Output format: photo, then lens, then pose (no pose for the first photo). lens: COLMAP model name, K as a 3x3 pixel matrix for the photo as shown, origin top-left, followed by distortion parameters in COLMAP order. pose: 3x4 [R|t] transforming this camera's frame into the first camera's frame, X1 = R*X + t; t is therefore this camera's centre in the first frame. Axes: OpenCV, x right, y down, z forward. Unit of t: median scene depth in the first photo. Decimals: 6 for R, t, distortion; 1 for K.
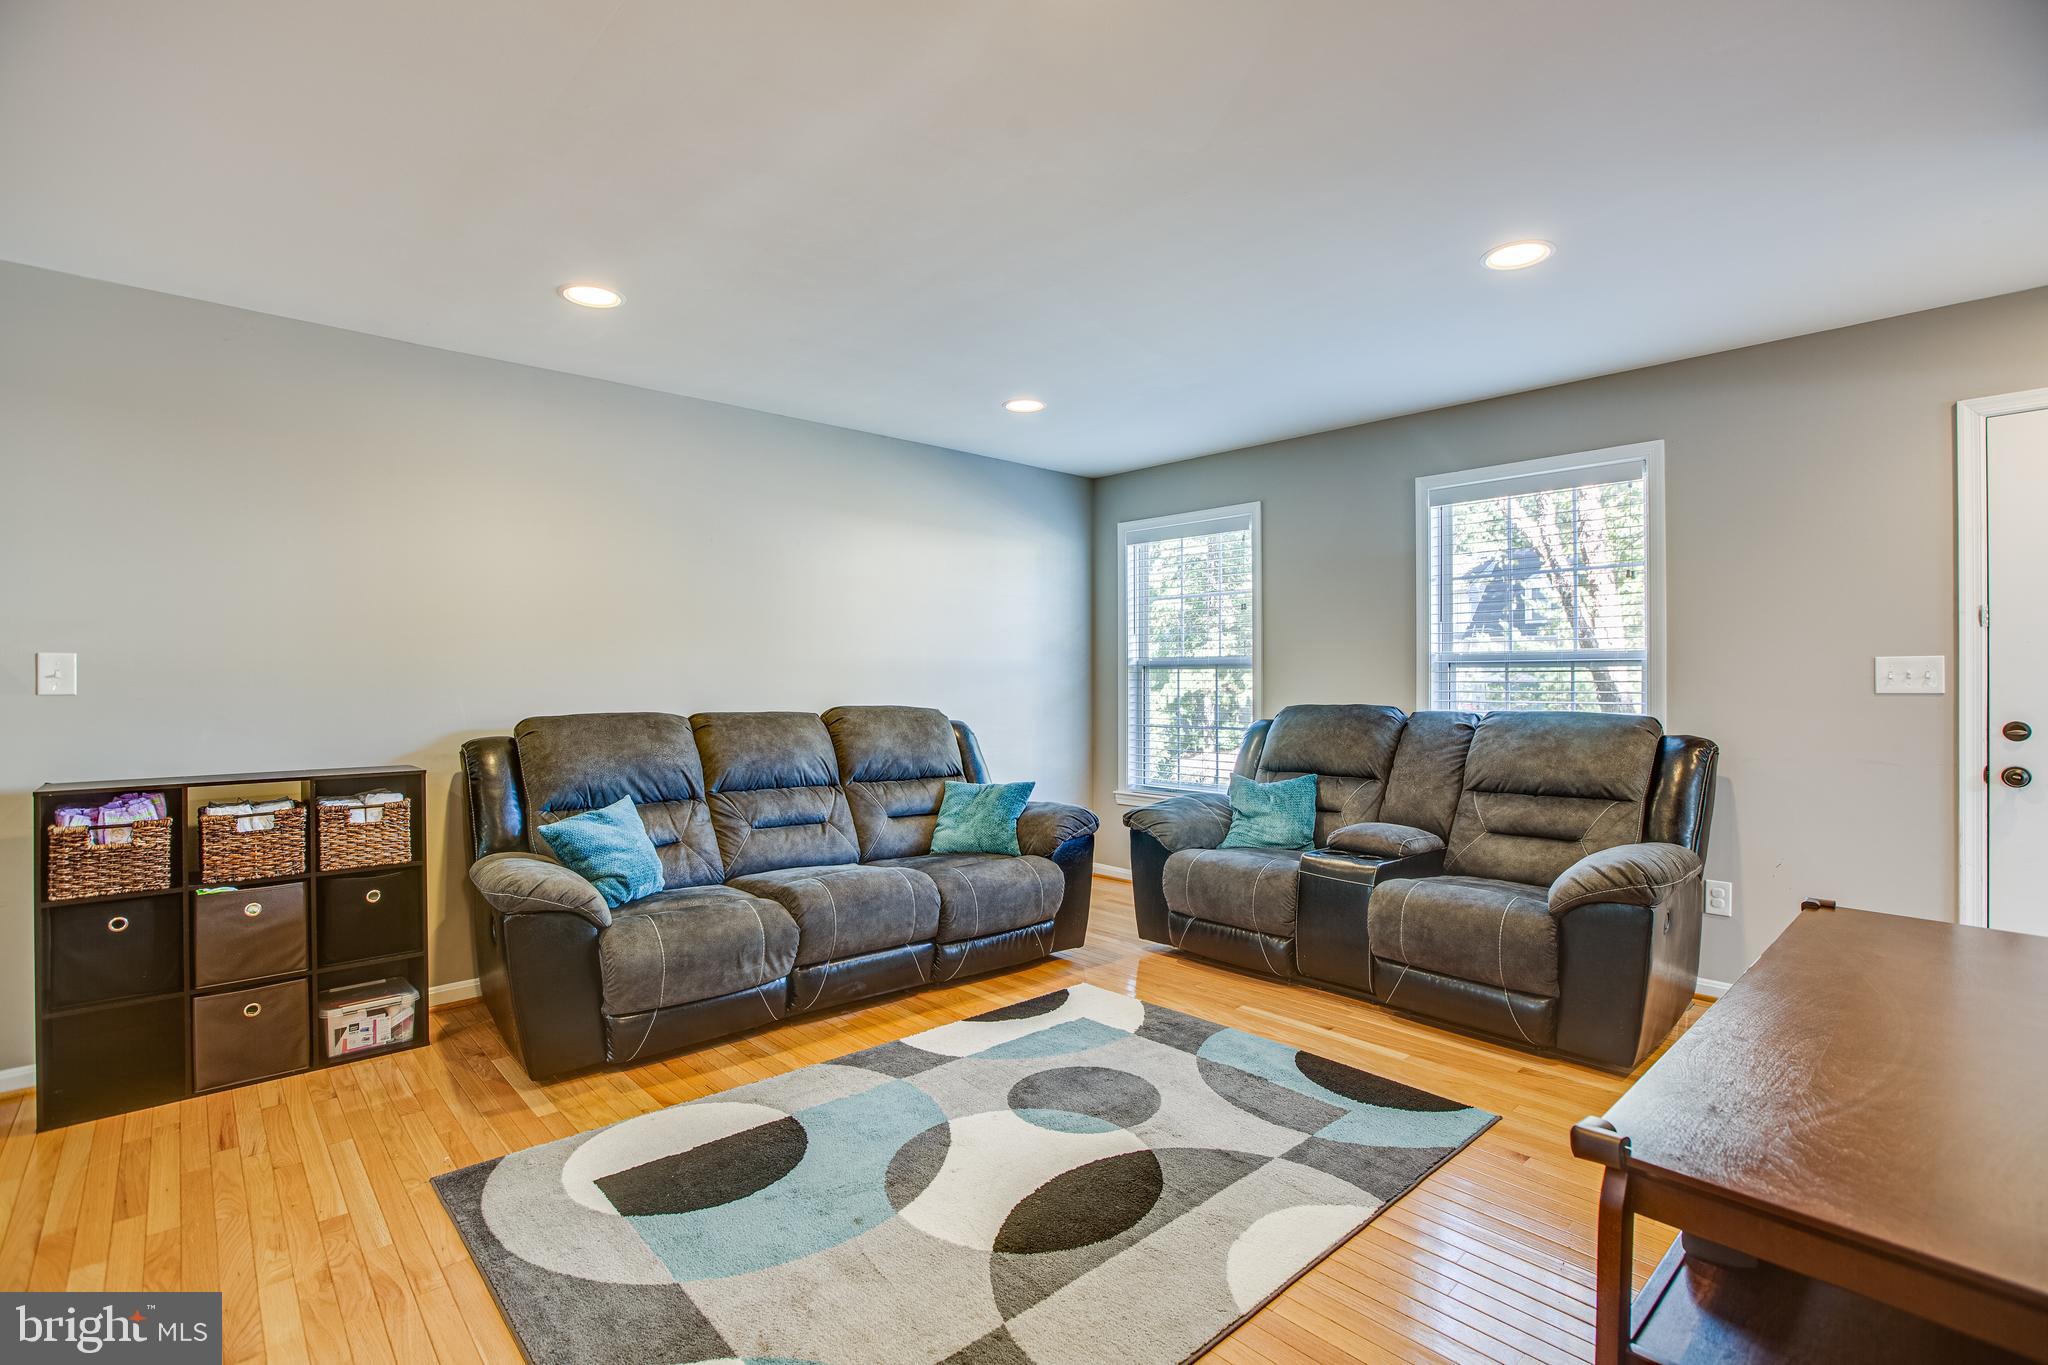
lens RADIAL K [[934.9, 0, 1024.0], [0, 934.9, 682.5], [0, 0, 1]] dist [-0.070837, 0.028040]
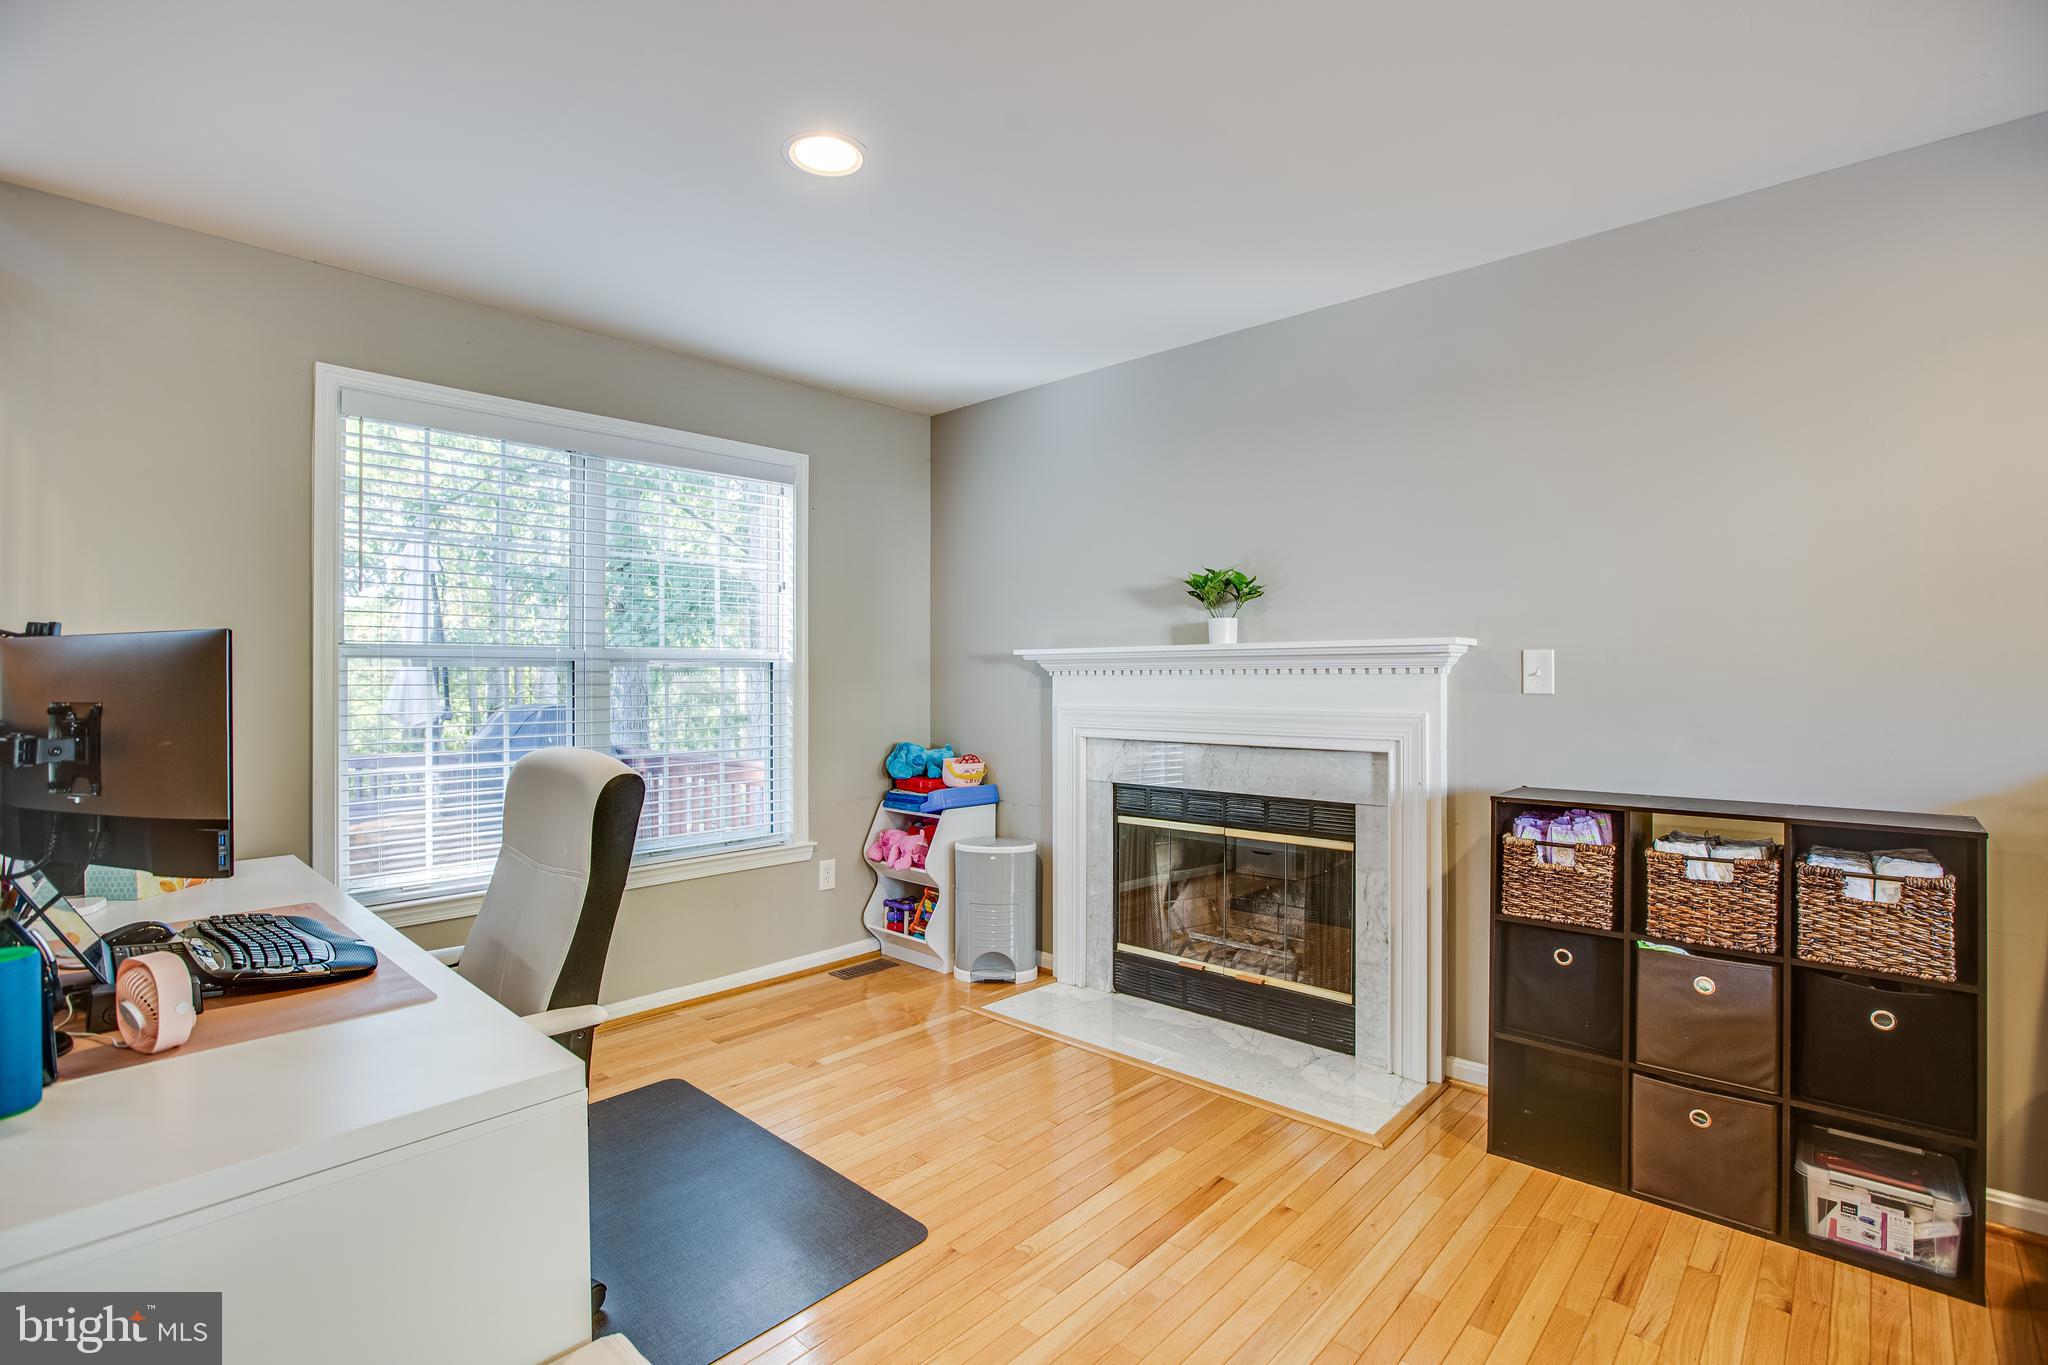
lens RADIAL K [[946.2, 0, 1049.9], [0, 946.2, 684.0], [0, 0, 1]] dist [-0.009605, 0.000987]
pose [[0.094088, 0.003844, -0.995556, -0.125259], [0.000455, 0.999992, 0.003904, -0.001719], [0.995564, -0.000820, 0.094086, 0.371207]]
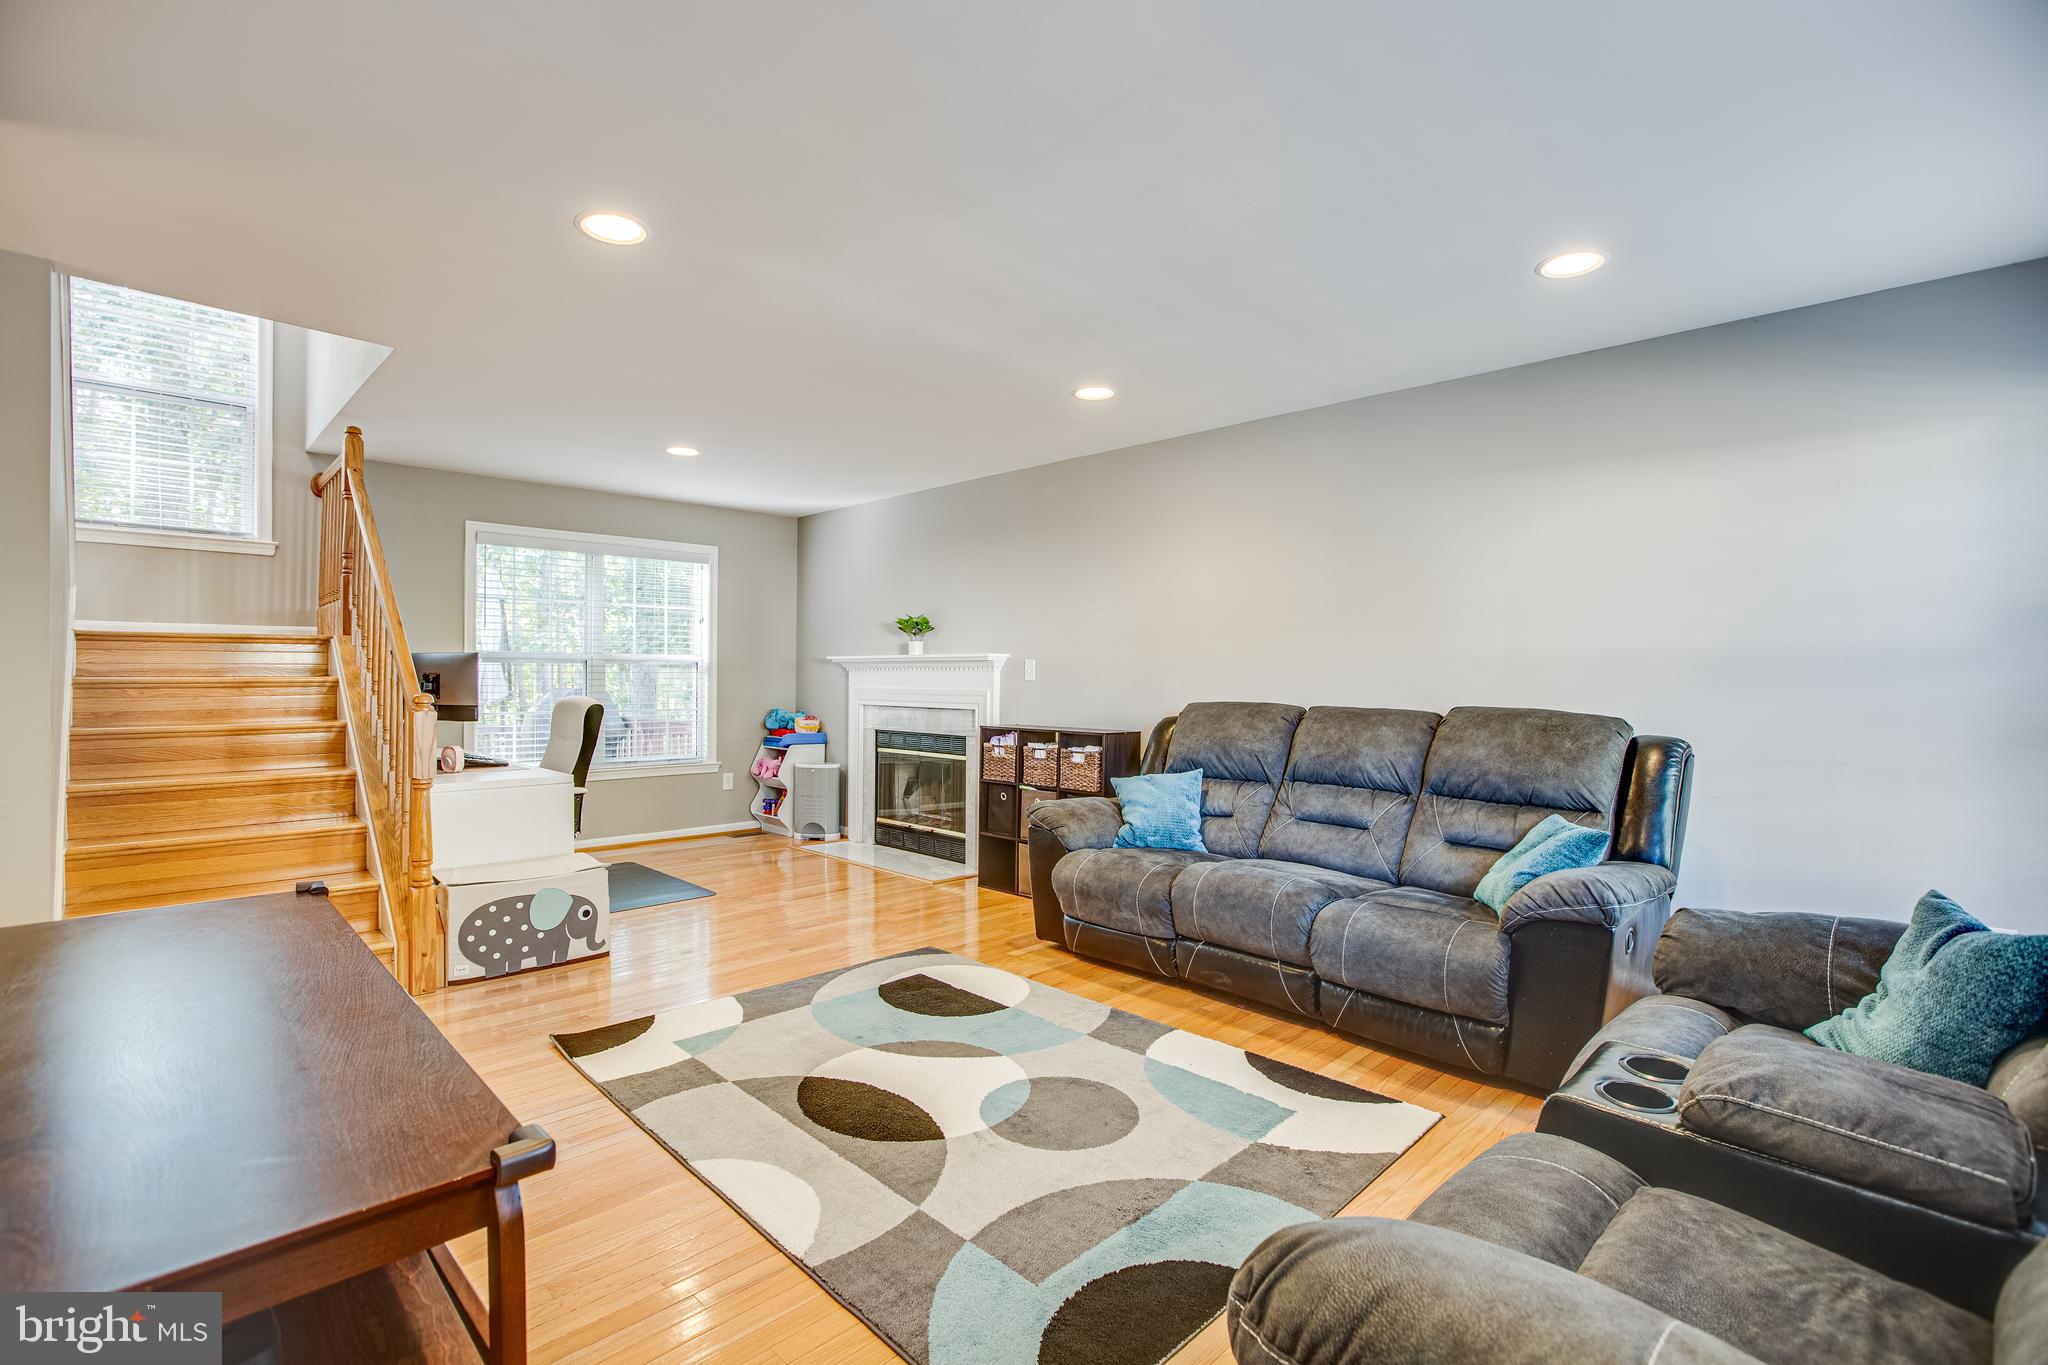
lens RADIAL K [[929.8, 0, 1024.0], [0, 929.8, 682.5], [0, 0, 1]] dist [-0.038249, 0.001018]
pose [[0.040248, 0.008112, -0.999157, 0.953899], [-0.007349, 0.999942, 0.007823, 0.000580], [0.999163, 0.007028, 0.040305, 0.869634]]
